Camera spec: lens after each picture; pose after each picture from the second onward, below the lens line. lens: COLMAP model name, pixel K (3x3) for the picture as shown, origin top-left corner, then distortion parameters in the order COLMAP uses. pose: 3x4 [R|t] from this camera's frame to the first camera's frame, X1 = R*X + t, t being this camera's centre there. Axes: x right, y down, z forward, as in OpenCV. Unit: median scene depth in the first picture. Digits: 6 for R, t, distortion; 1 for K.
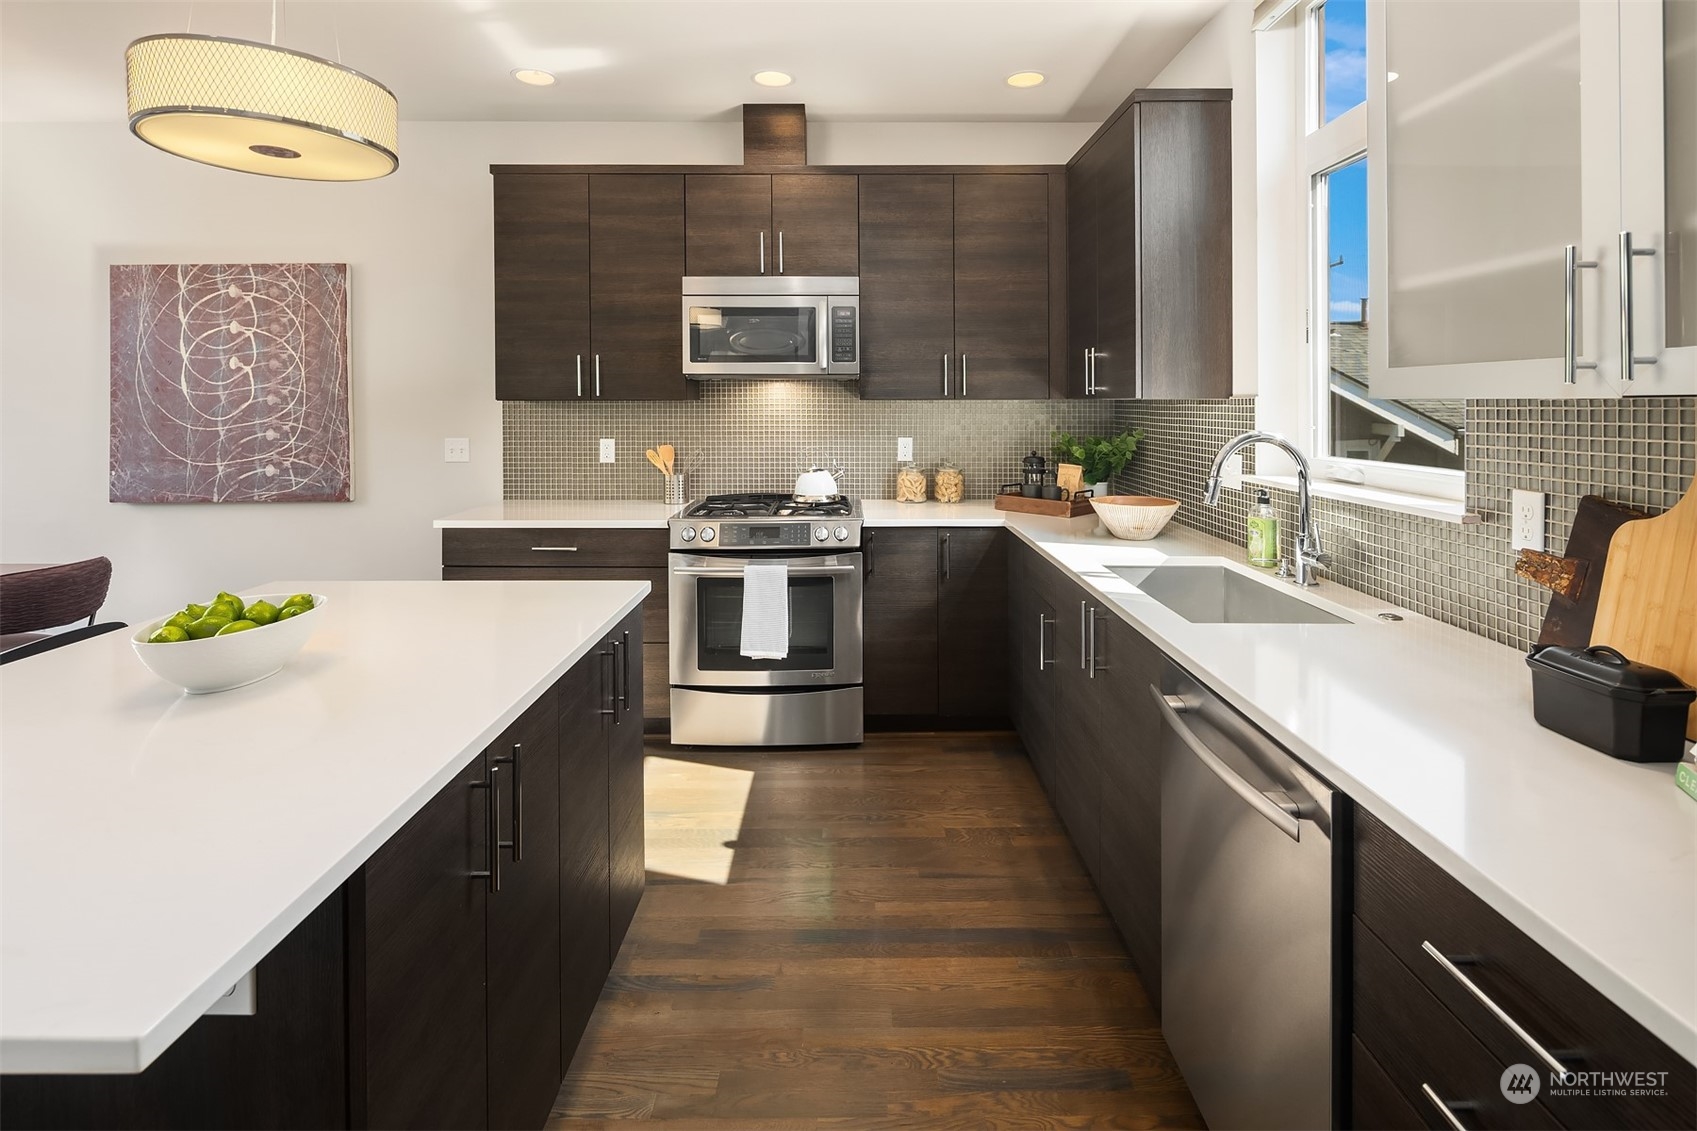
lens RADIAL K [[841.6, 0, 850.9], [0, 841.6, 395.6], [0, 0, 1]] dist [0.024487, 0.000244]
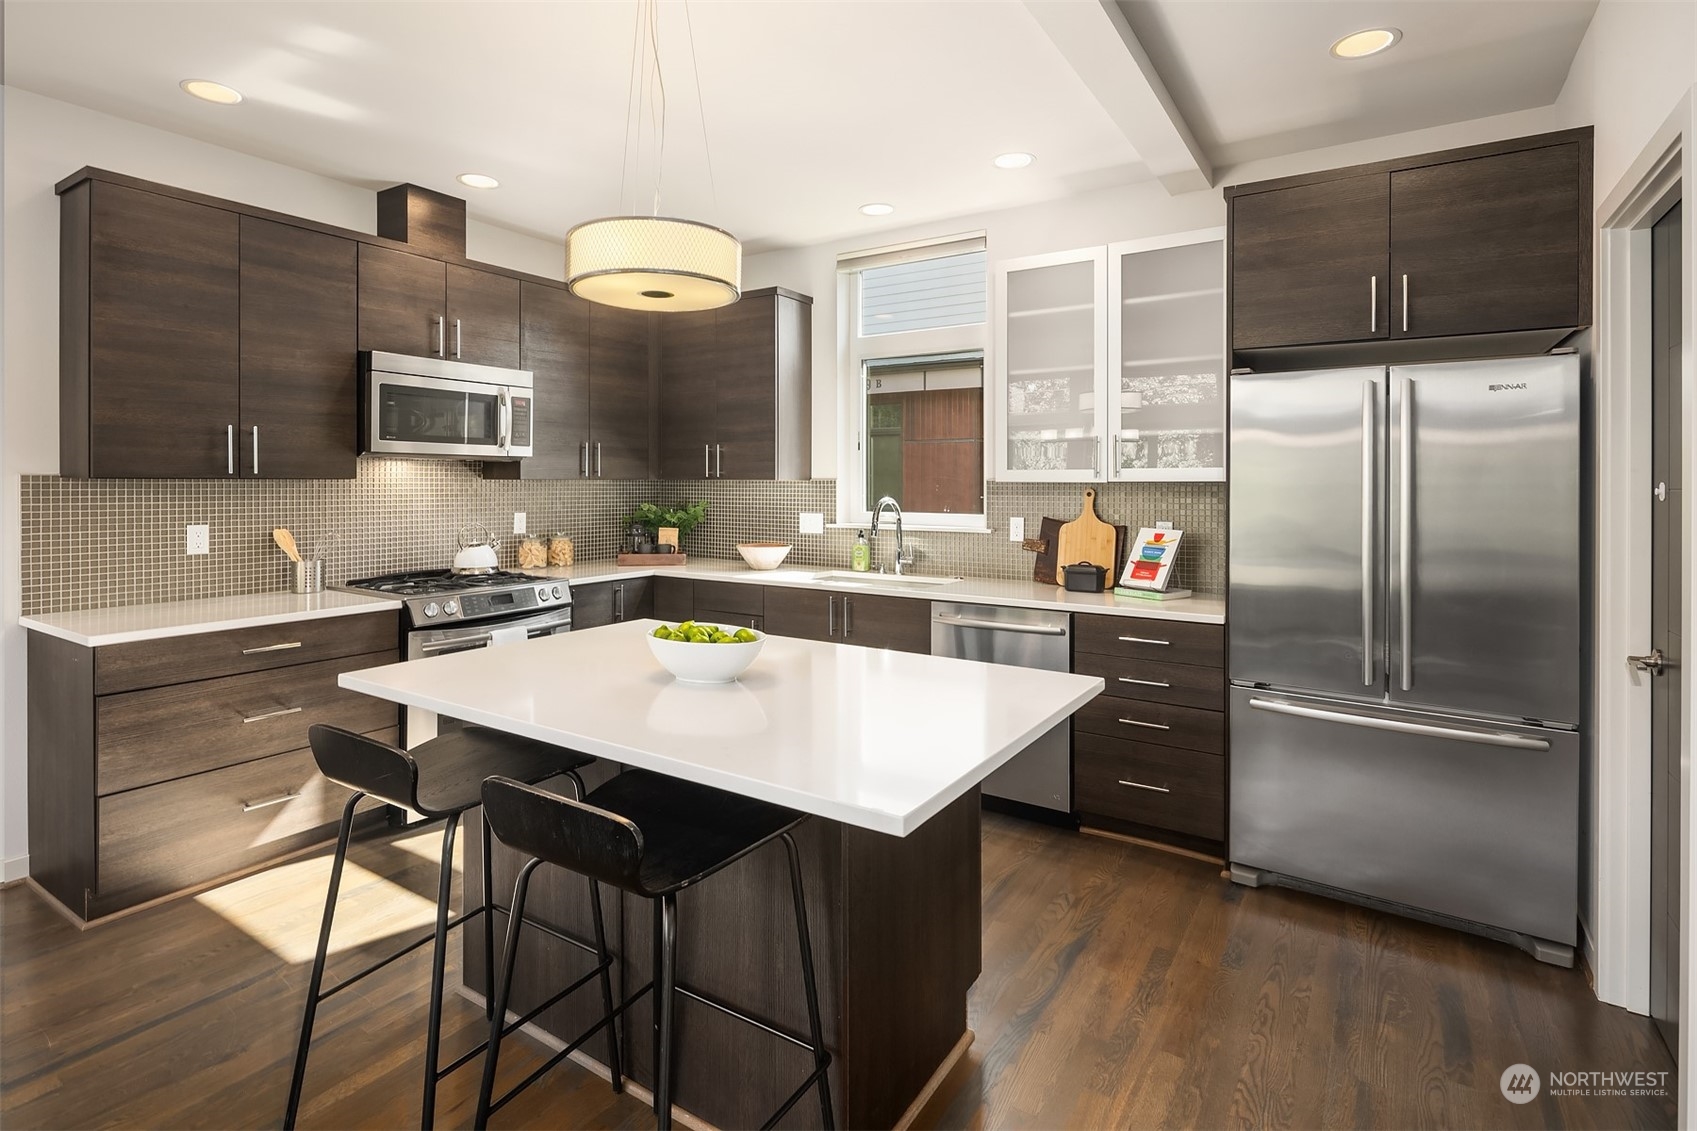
lens RADIAL K [[839.0, 0, 806.6], [0, 839.0, 476.9], [0, 0, 1]] dist [0.001843, -0.000446]
pose [[0.562306, 0.007654, 0.826894, -0.675695], [-0.008023, 0.999961, -0.003800, 0.002434], [-0.826890, -0.004497, 0.562345, 0.045675]]
